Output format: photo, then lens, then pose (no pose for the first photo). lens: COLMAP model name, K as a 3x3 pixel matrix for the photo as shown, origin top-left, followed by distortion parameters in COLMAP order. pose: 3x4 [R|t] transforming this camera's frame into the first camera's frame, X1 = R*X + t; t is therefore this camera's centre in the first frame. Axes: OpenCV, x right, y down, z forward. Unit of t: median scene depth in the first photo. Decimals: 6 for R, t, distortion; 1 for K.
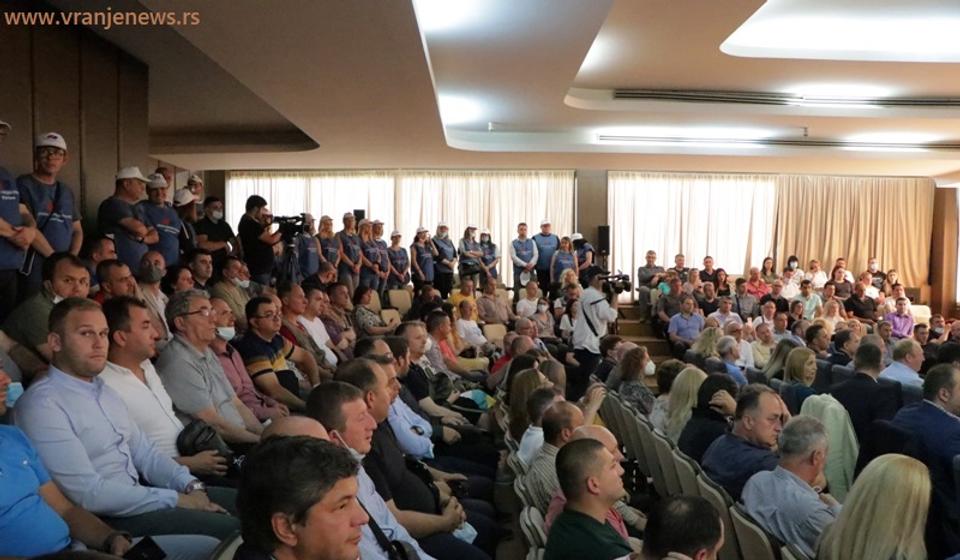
lens RADIAL K [[828.6, 0, 480.0], [0, 828.6, 280.0], [0, 0, 1]] dist [0.000075, 0.011126]
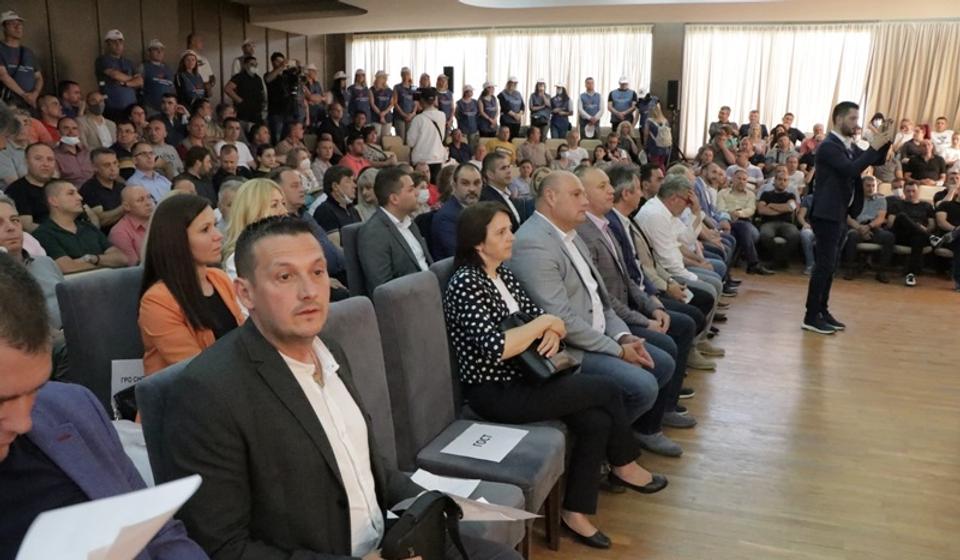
lens RADIAL K [[828.6, 0, 480.0], [0, 828.6, 280.0], [0, 0, 1]] dist [0.000075, 0.011126]
pose [[0.904771, 0.098552, -0.414339, 0.389921], [-0.030255, 0.985274, 0.168285, 0.012477], [0.424822, -0.139724, 0.894429, -0.053216]]
